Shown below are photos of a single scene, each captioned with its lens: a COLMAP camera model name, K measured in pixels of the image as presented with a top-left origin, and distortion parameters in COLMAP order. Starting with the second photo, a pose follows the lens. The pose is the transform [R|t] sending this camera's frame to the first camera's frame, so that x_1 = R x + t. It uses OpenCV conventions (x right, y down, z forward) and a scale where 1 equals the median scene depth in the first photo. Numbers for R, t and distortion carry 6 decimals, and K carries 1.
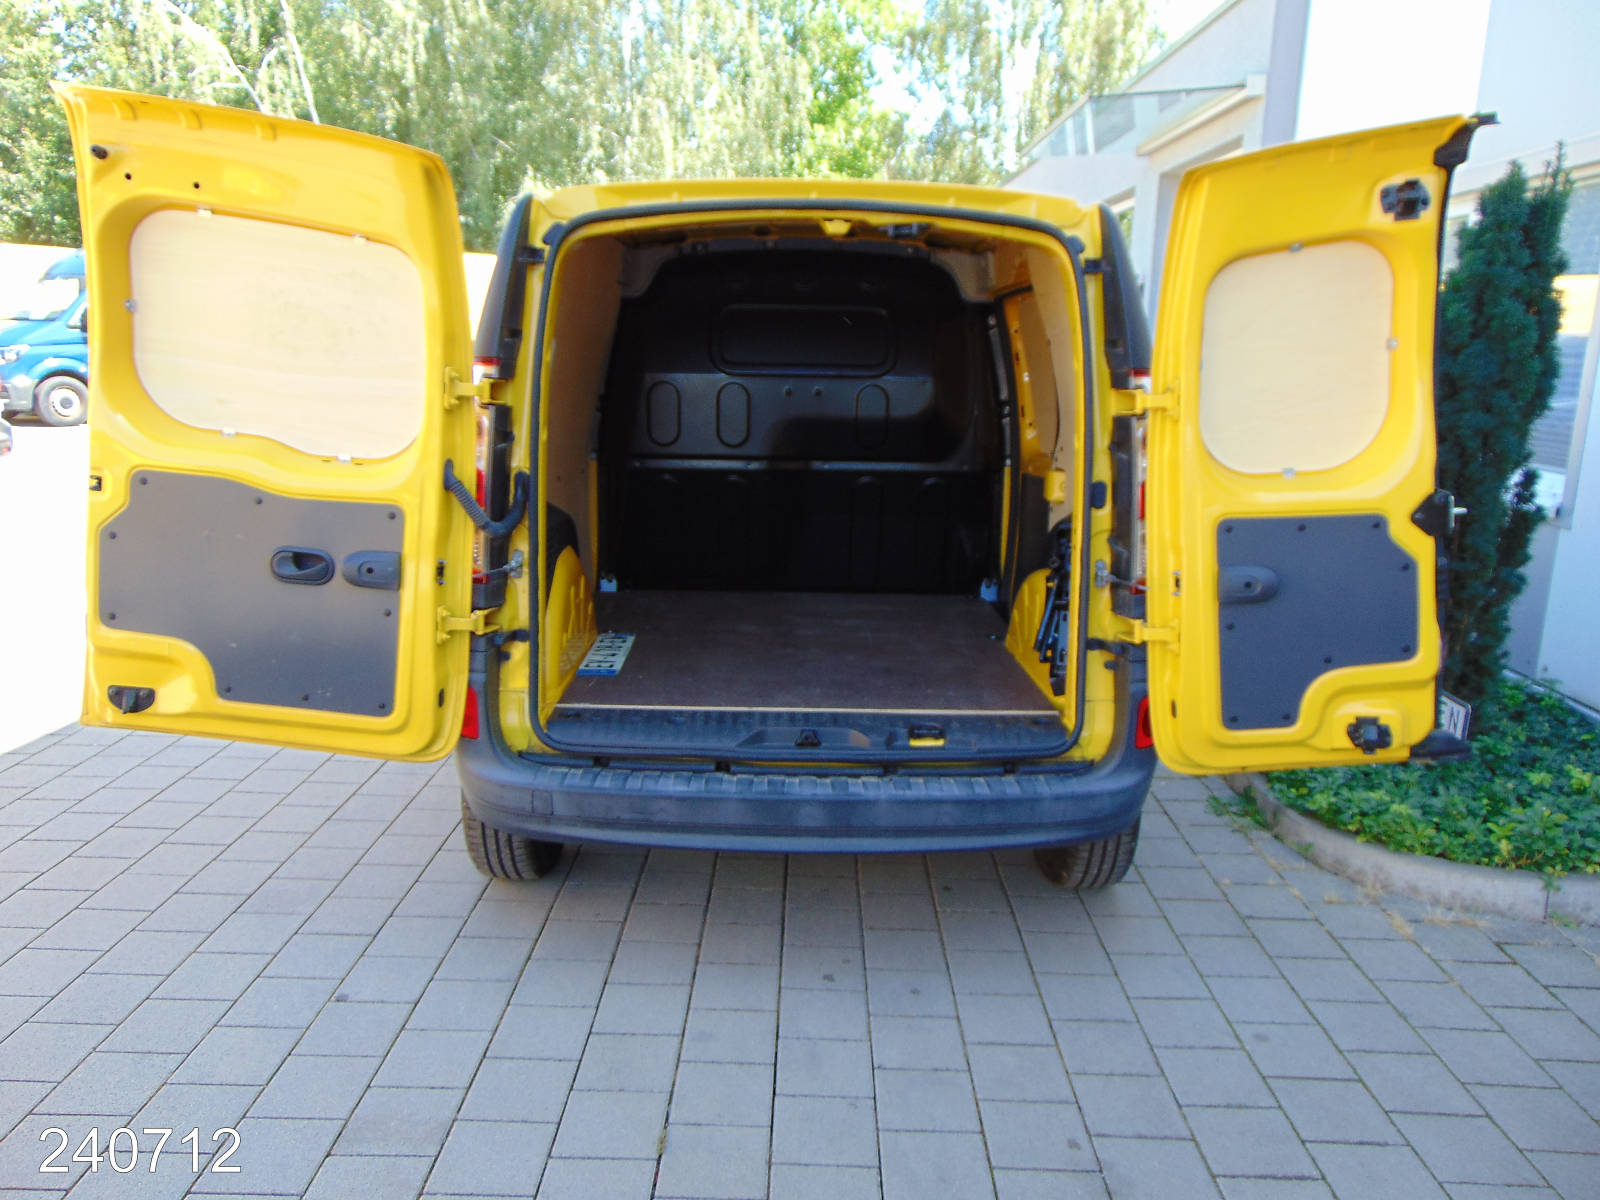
lens RADIAL K [[1163.8, 0, 801.7], [0, 1163.8, 597.9], [0, 0, 1]] dist [-0.034971, 0.018690]
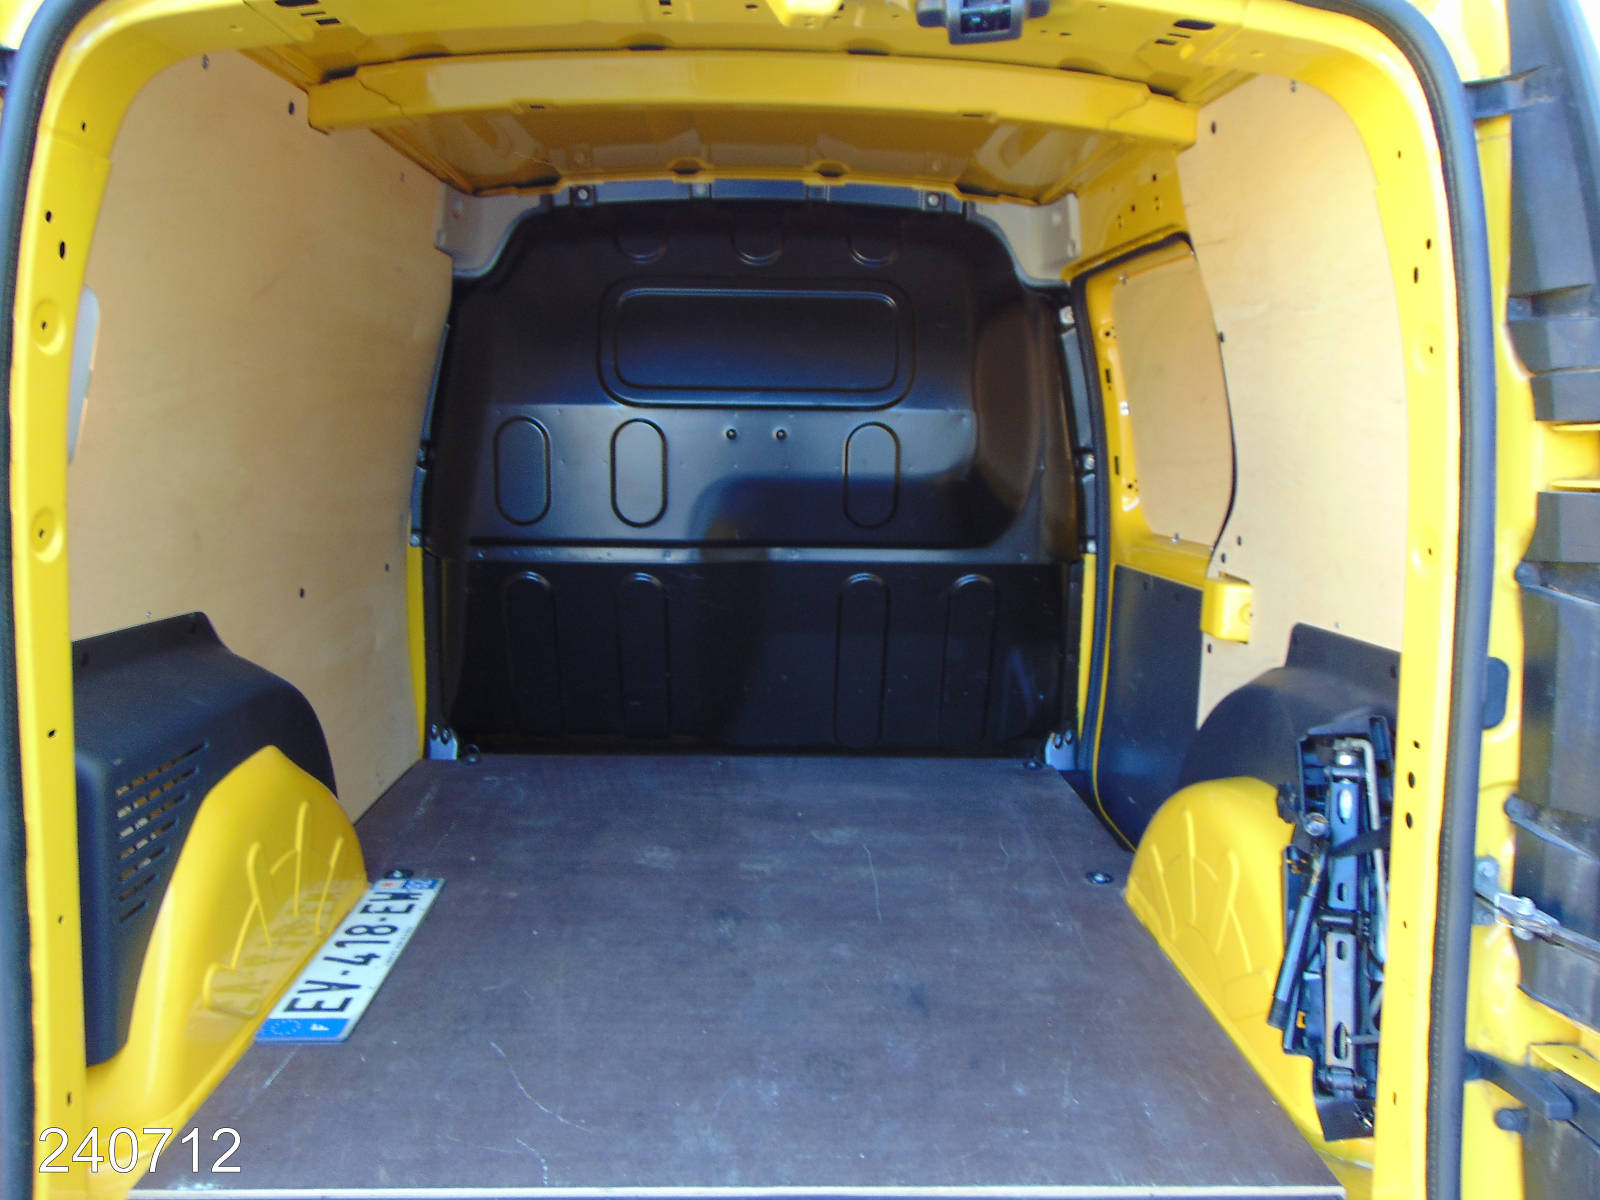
lens RADIAL K [[1163.8, 0, 798.6], [0, 1163.8, 600.1], [0, 0, 1]] dist [-0.034971, 0.018690]
pose [[0.999840, -0.005406, 0.017025, 0.012297], [0.006023, 0.999317, -0.036445, -0.070002], [-0.016817, 0.036542, 0.999191, 0.405440]]
